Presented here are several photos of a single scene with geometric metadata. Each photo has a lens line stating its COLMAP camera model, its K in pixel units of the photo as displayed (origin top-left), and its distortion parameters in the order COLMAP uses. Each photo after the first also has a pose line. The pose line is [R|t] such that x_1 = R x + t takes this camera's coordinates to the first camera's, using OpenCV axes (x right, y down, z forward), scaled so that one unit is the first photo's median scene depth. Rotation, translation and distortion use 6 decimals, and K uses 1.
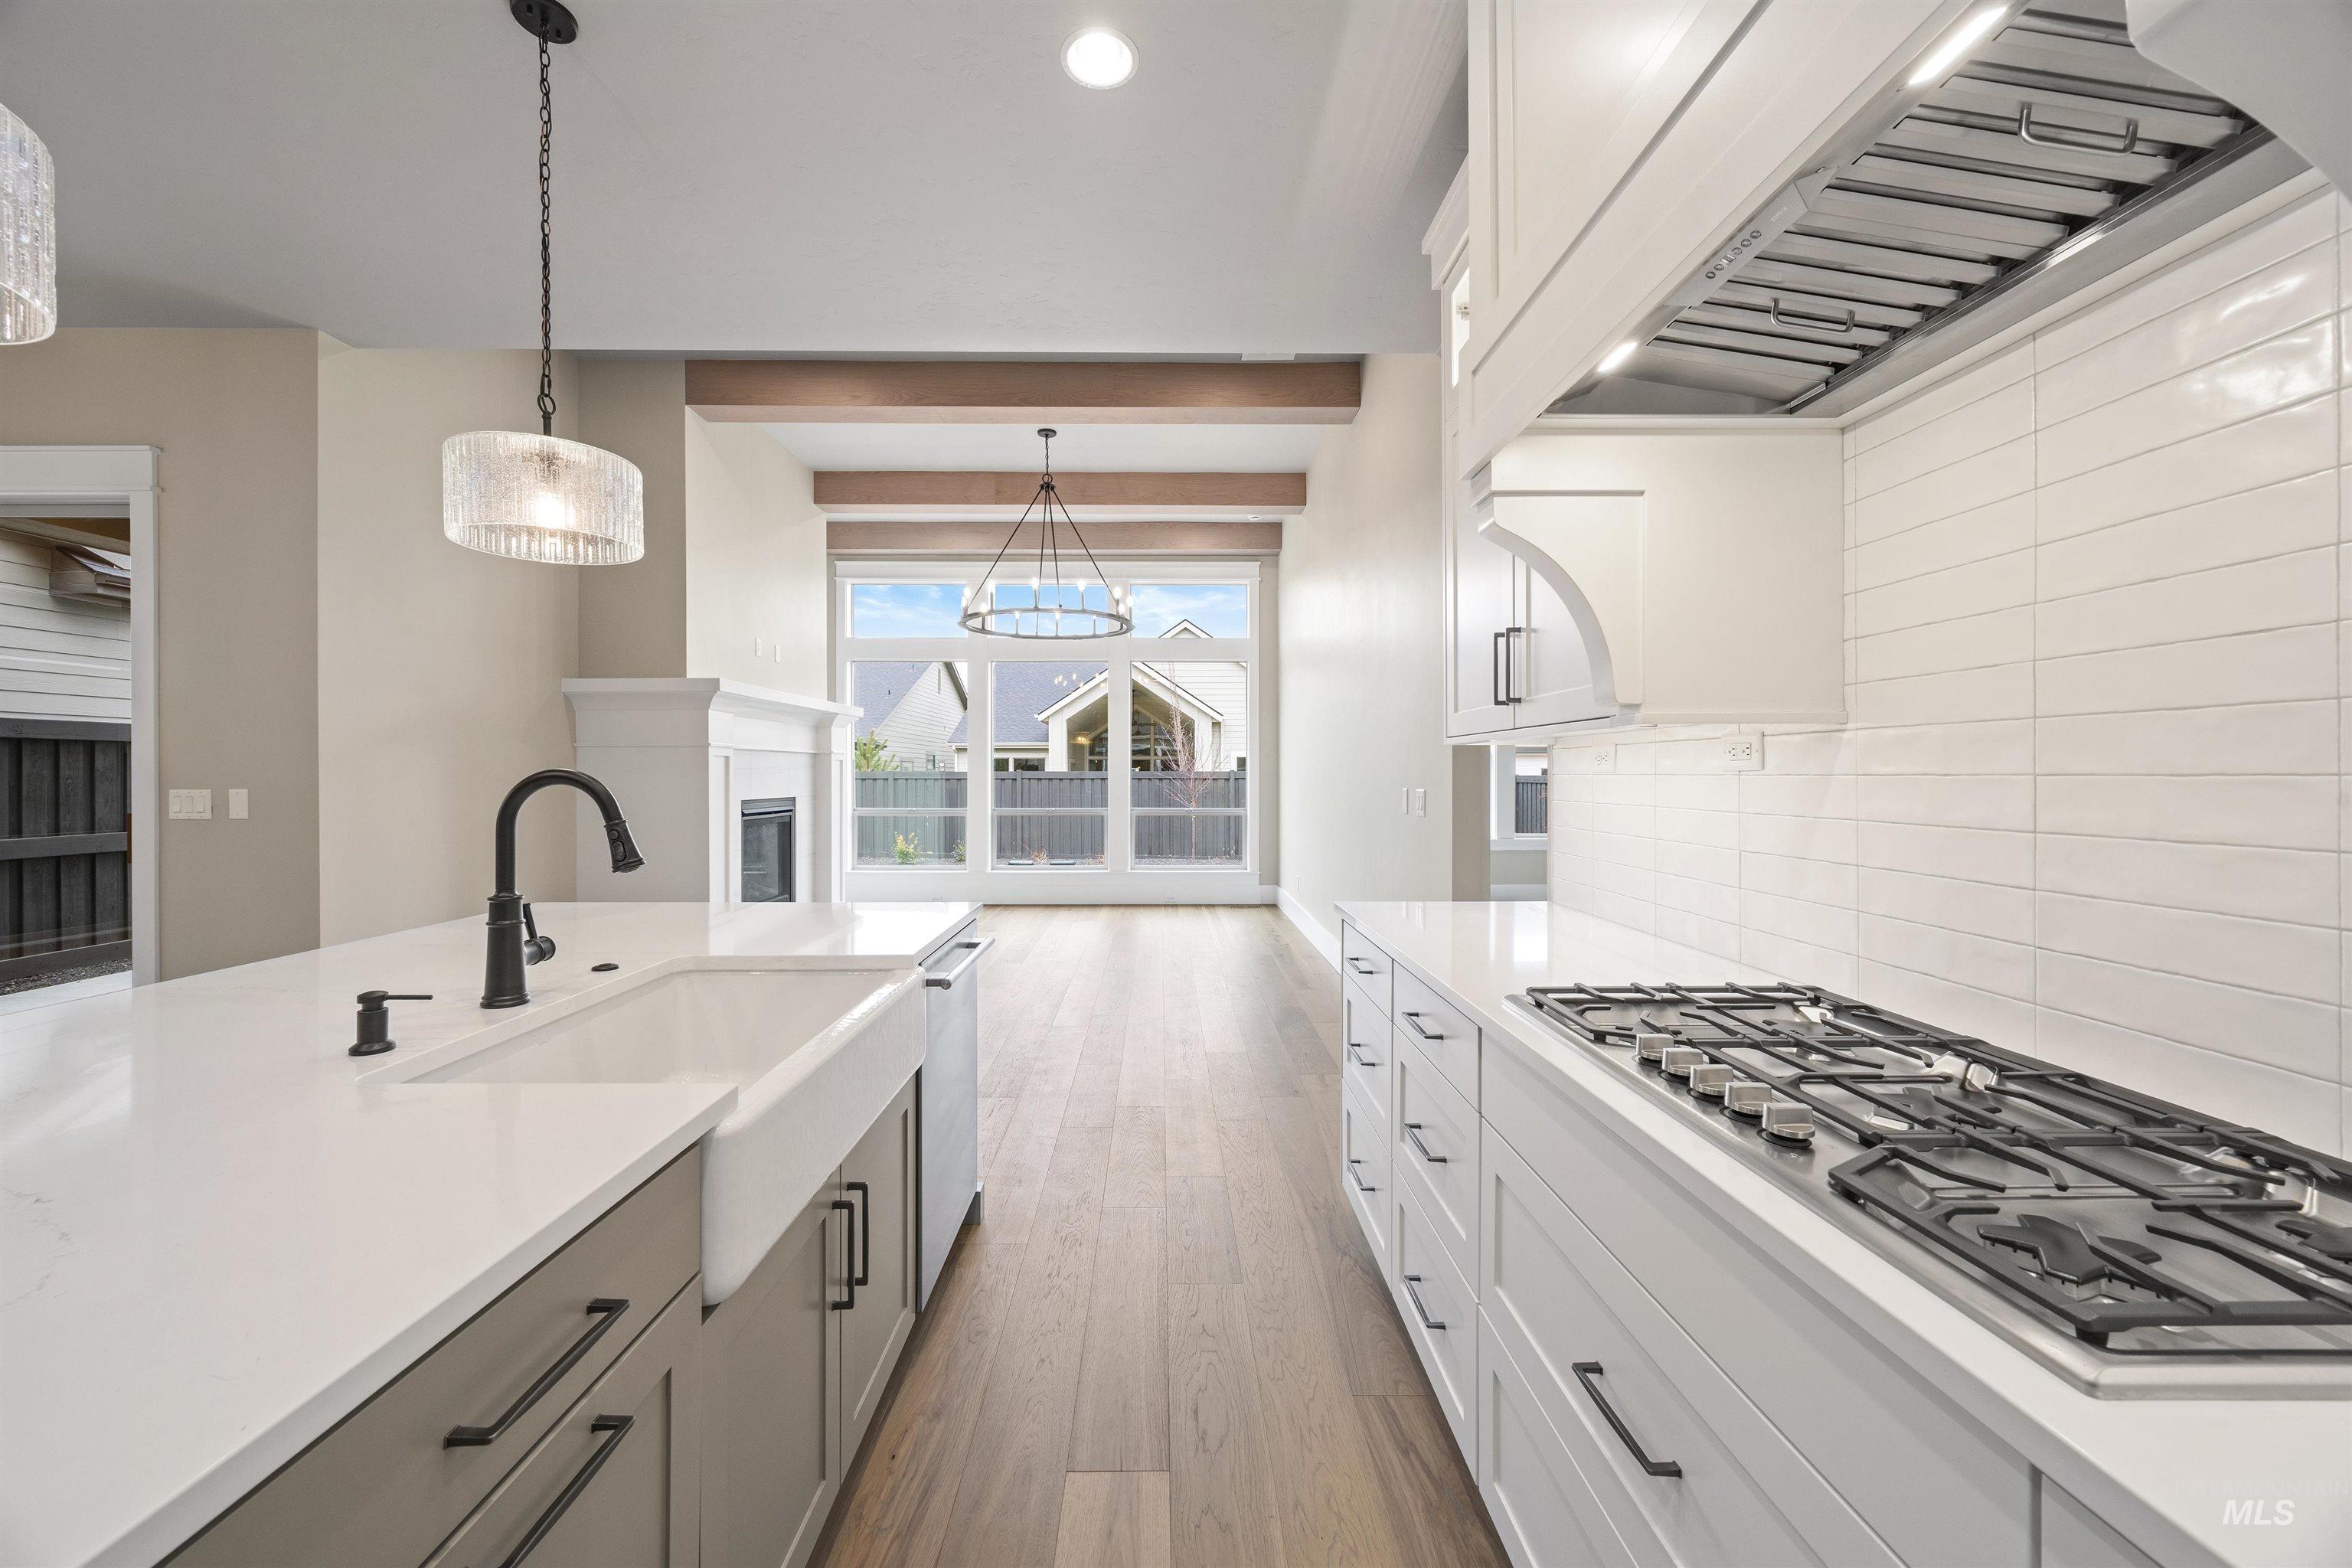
lens RADIAL K [[897.4, 0, 1176.0], [0, 897.4, 784.0], [0, 0, 1]] dist [-0.001931, -0.000002]
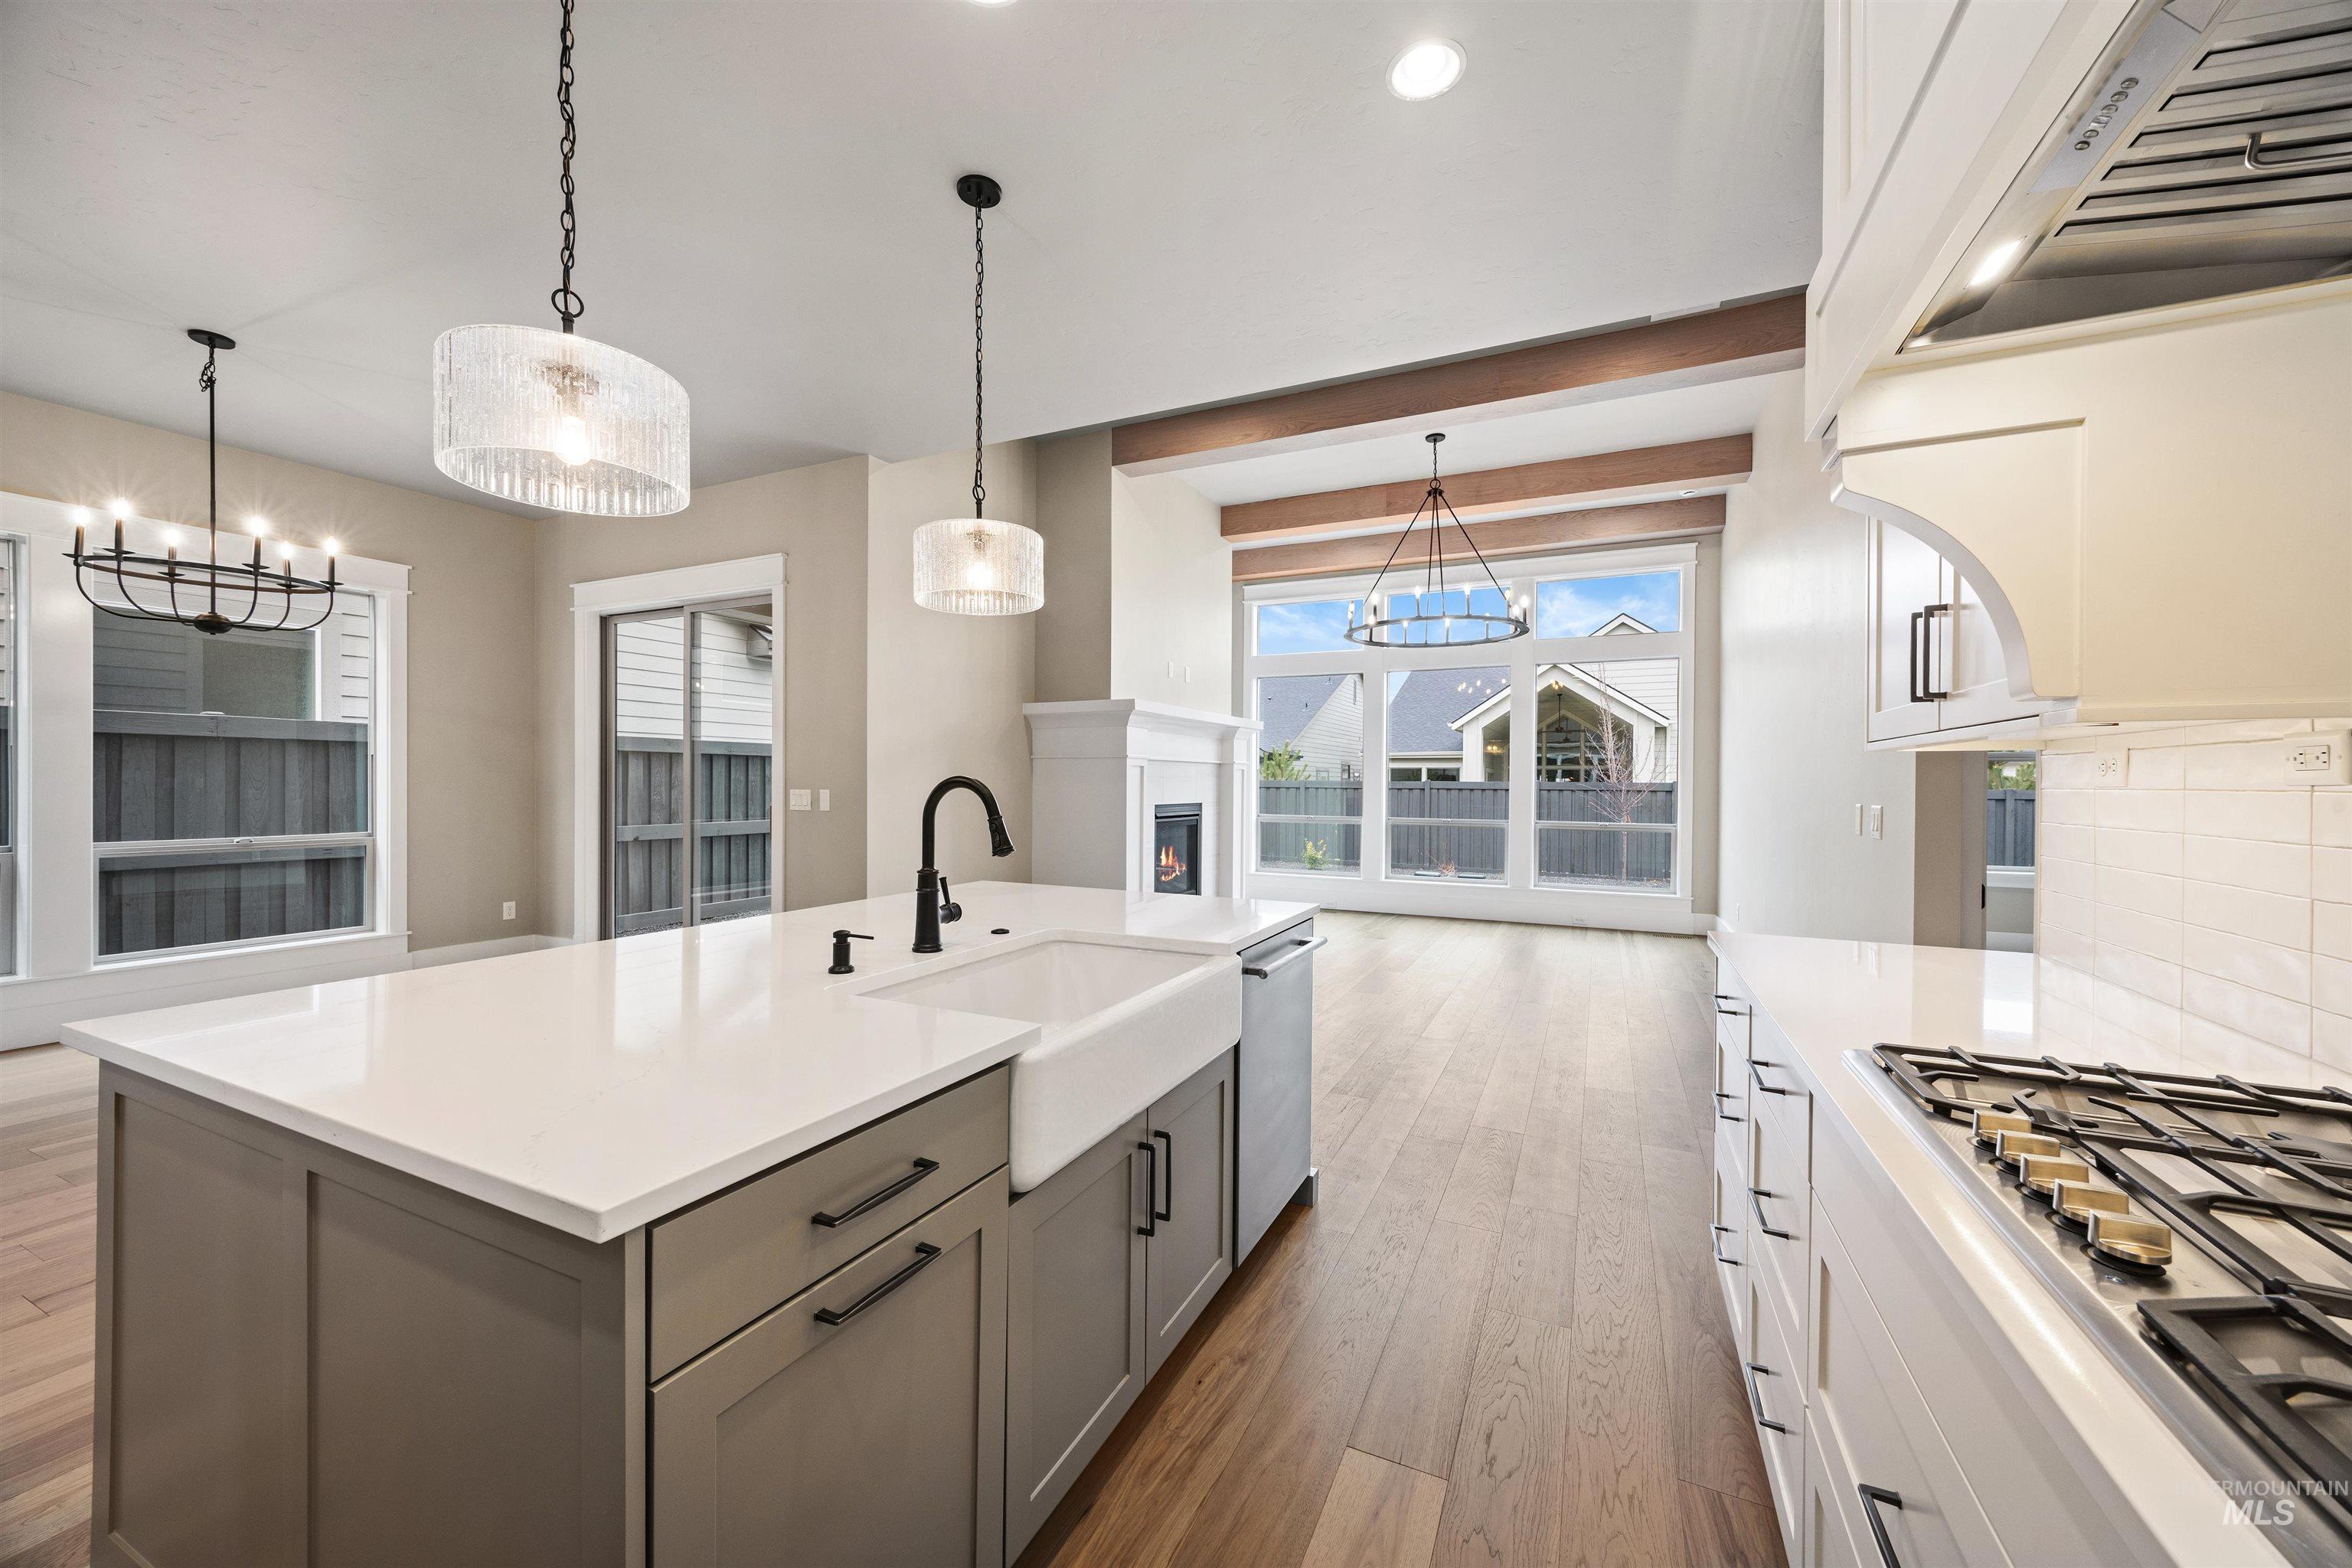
lens RADIAL K [[894.8, 0, 1171.1], [0, 894.8, 798.3], [0, 0, 1]] dist [0.001310, 0.000061]
pose [[0.892994, 0.015244, -0.449811, 0.104053], [-0.012882, 0.999882, 0.008312, 0.000678], [0.449885, -0.001628, 0.893085, -0.020310]]
